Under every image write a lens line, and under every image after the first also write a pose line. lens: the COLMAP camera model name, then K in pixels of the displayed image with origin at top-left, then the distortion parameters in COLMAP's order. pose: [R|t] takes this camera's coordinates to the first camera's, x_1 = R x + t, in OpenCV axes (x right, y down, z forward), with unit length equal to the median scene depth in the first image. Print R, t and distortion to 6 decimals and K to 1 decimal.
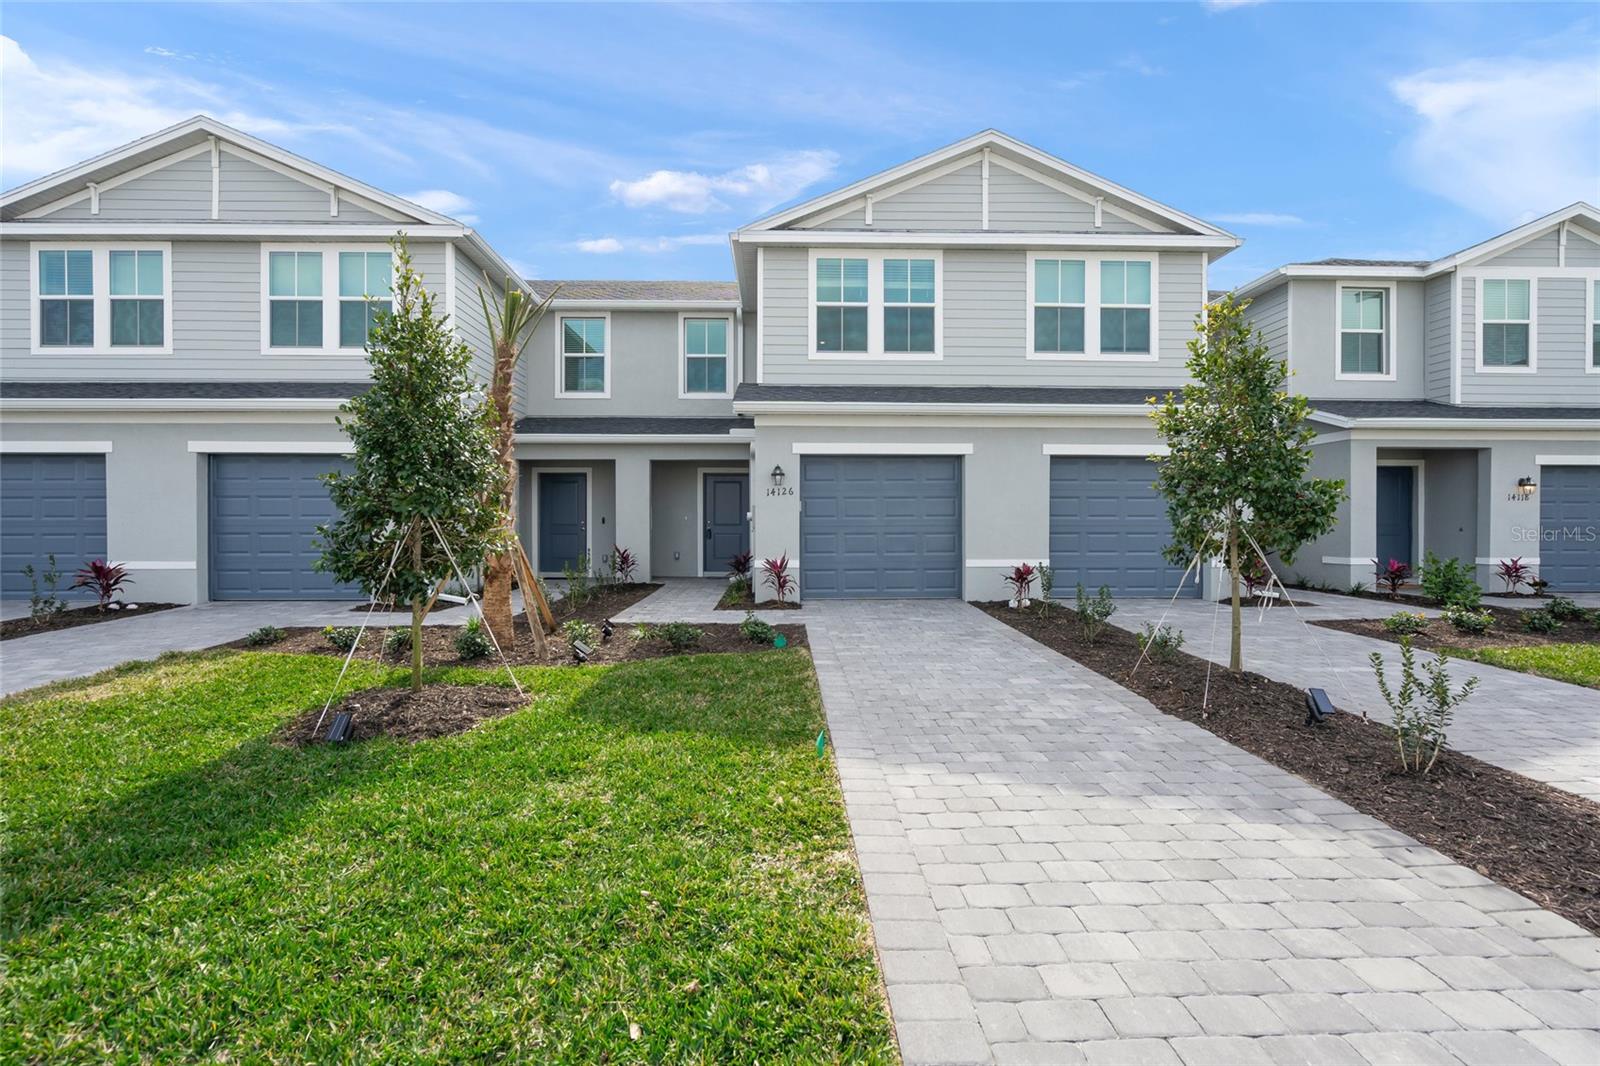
lens RADIAL K [[726.0, 0, 800.5], [0, 726.0, 512.5], [0, 0, 1]] dist [0.000404, 0.000616]
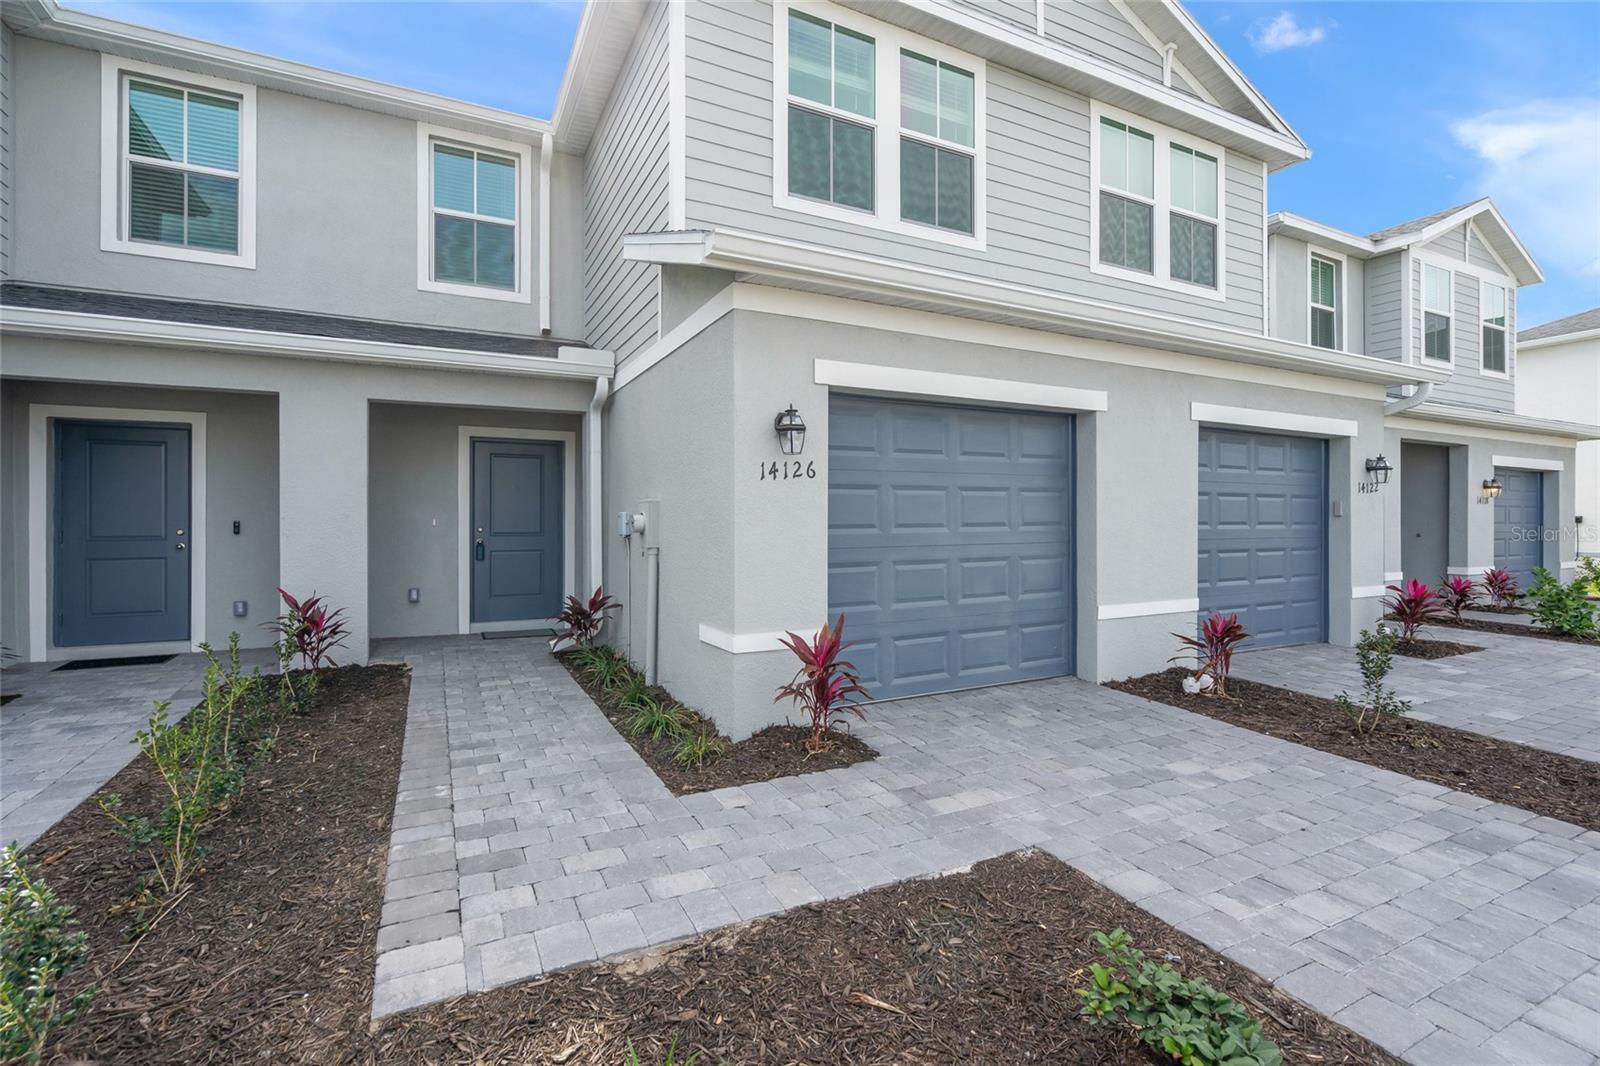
lens RADIAL K [[726.0, 0, 800.5], [0, 726.0, 512.5], [0, 0, 1]] dist [0.000404, 0.000616]
pose [[0.905938, 0.003473, 0.423396, -0.177942], [-0.007128, 0.999950, 0.007050, -0.005899], [-0.423351, -0.009405, 0.905917, 0.534281]]
